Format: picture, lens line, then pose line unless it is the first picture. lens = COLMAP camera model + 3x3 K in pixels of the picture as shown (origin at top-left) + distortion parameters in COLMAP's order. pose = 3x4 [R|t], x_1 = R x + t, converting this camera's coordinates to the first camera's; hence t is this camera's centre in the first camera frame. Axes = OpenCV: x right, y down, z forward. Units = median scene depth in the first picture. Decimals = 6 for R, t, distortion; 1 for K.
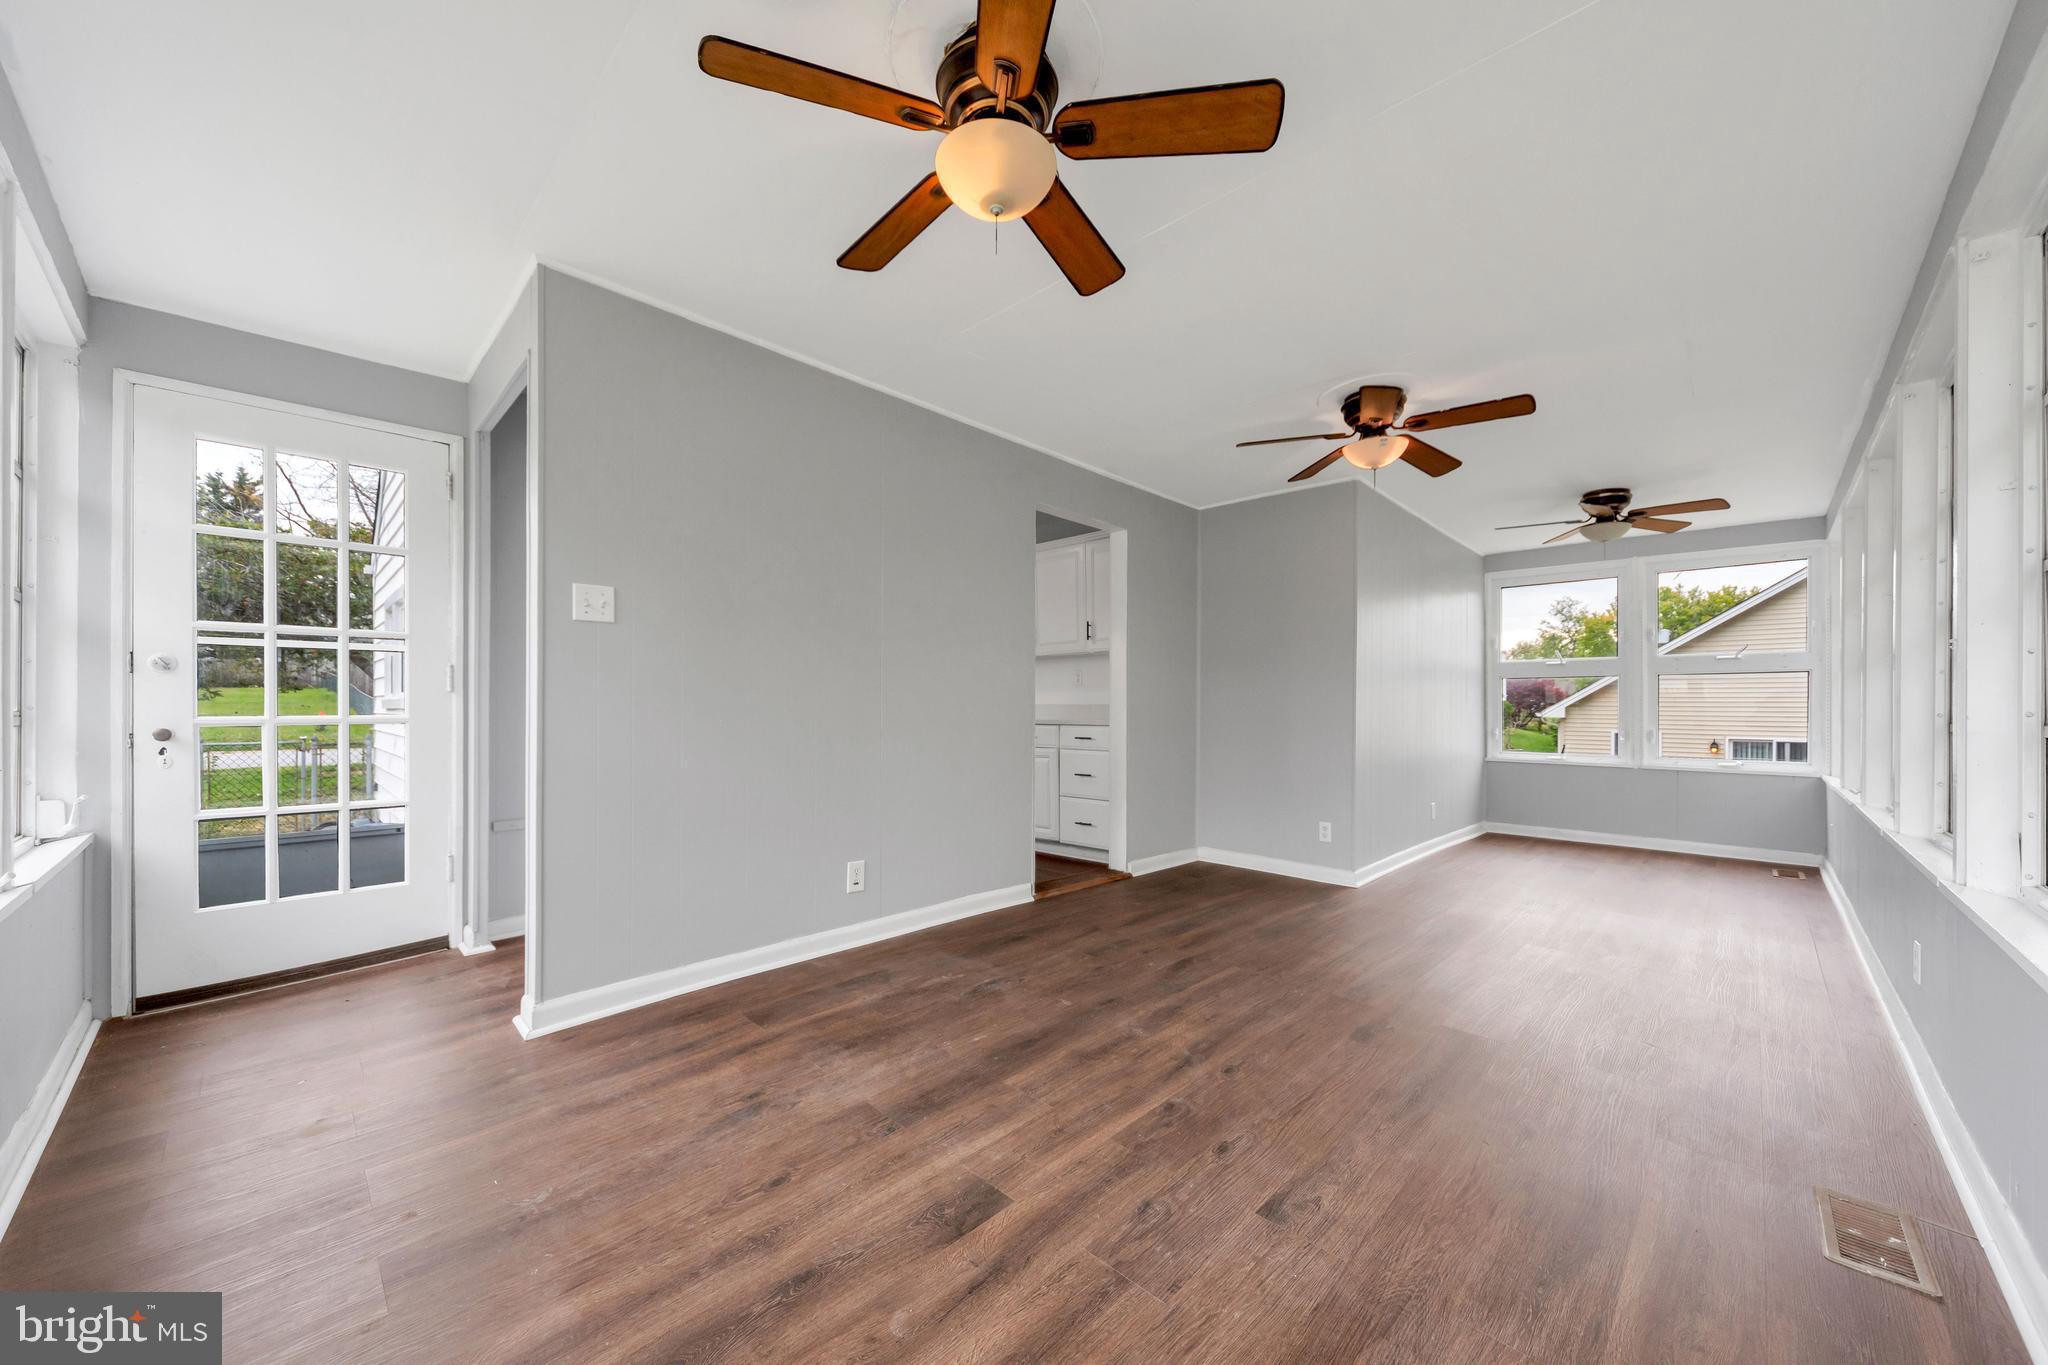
lens RADIAL K [[754.0, 0, 1024.6], [0, 754.0, 704.7], [0, 0, 1]] dist [0.007680, -0.000277]
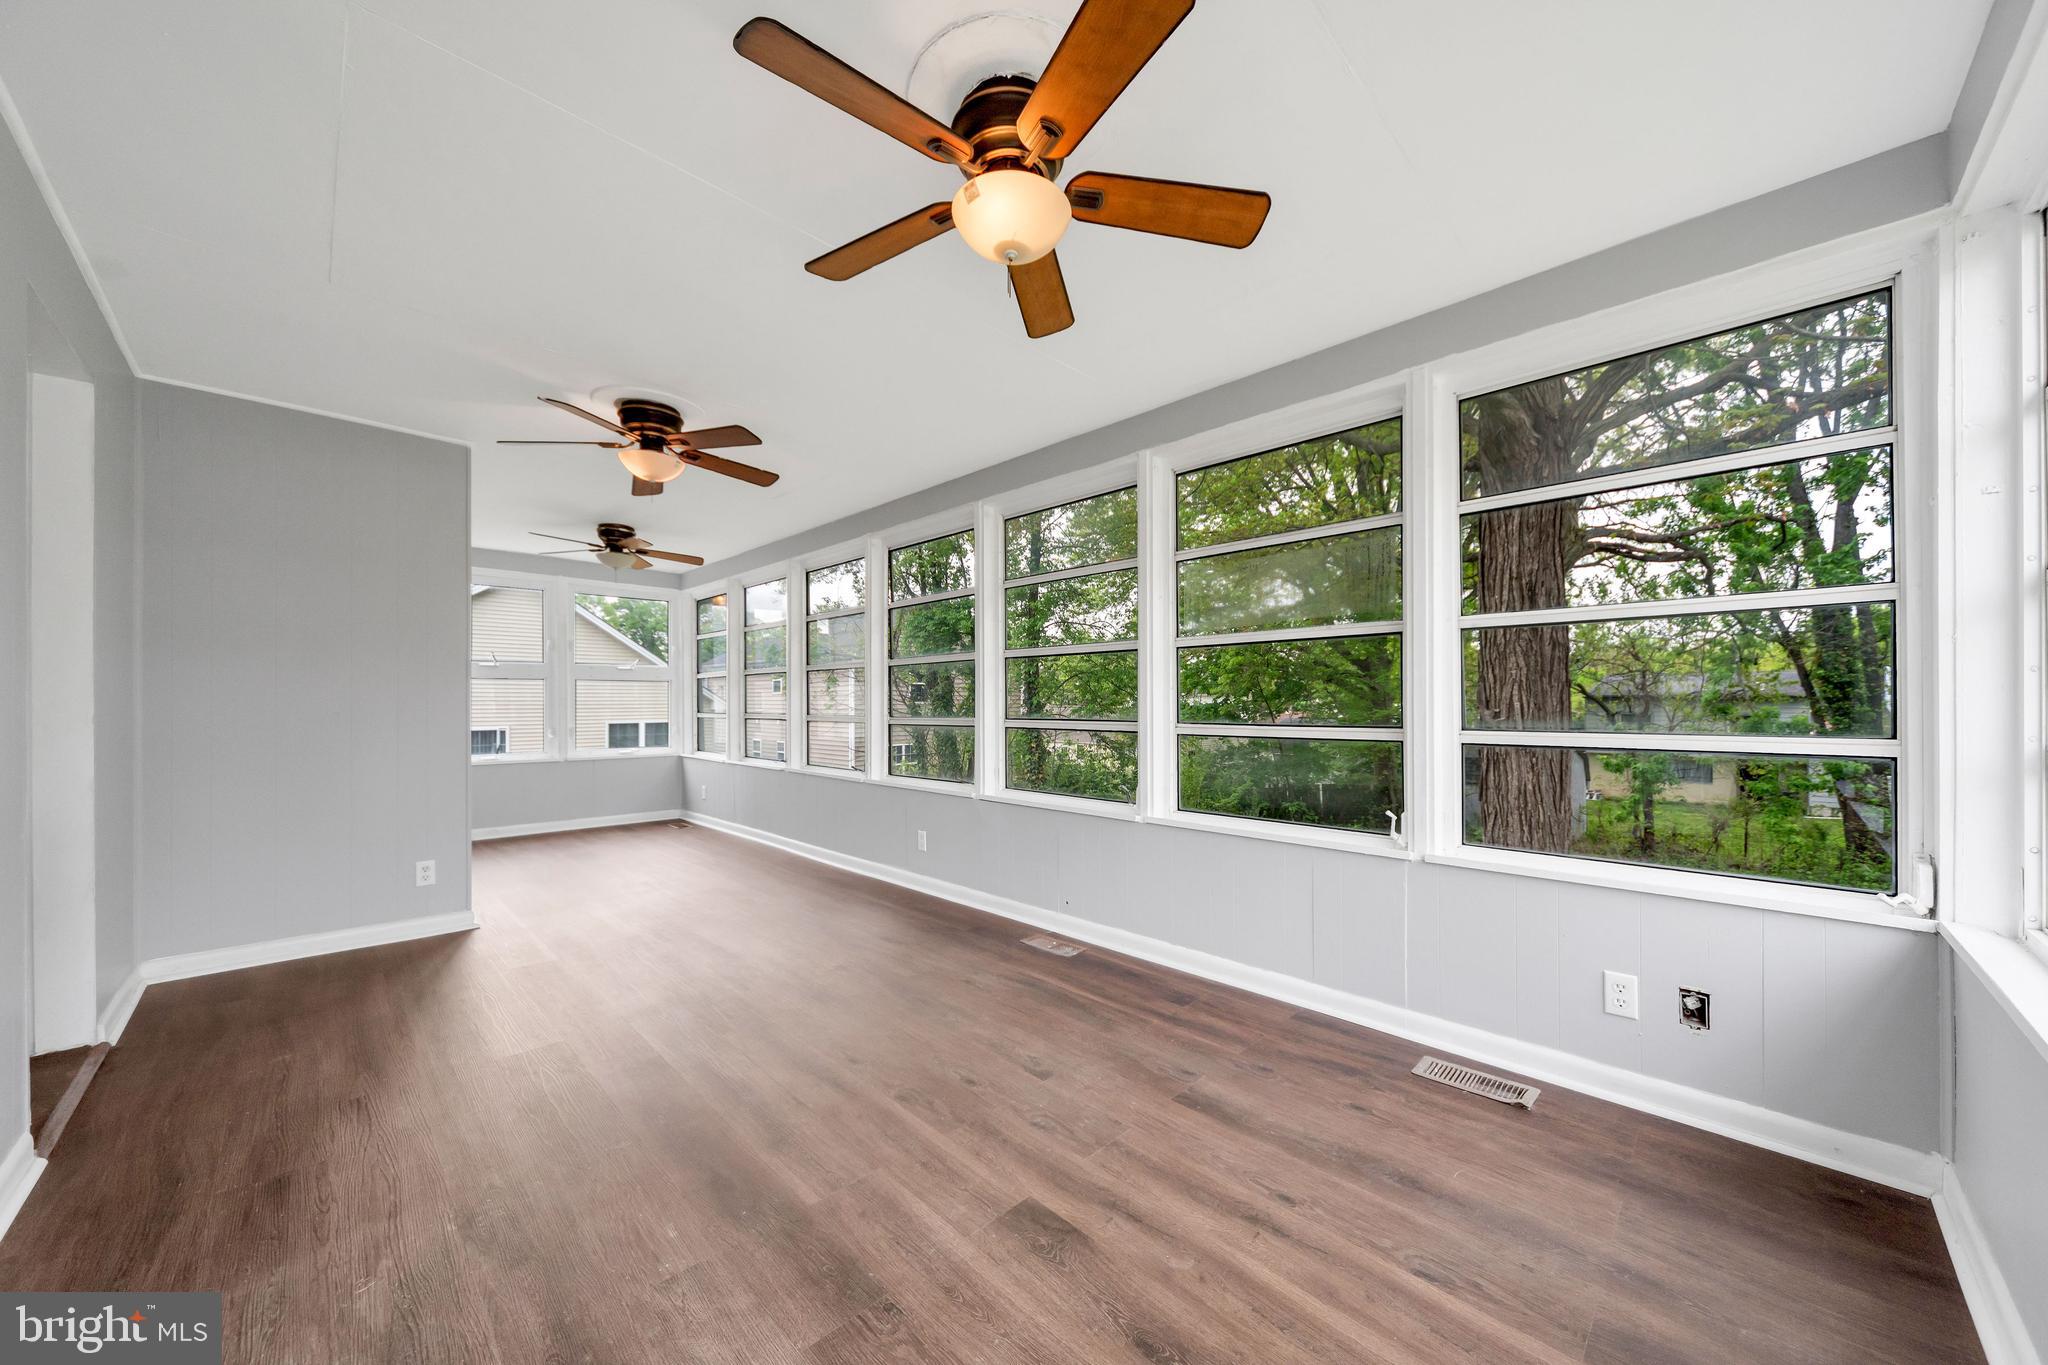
lens RADIAL K [[754.0, 0, 1024.6], [0, 754.0, 692.9], [0, 0, 1]] dist [0.007680, -0.000277]
pose [[-0.013550, 0.005962, 0.999890, -1.013119], [-0.006591, 0.999960, -0.006052, -0.049796], [-0.999886, -0.006672, -0.013510, 0.950426]]
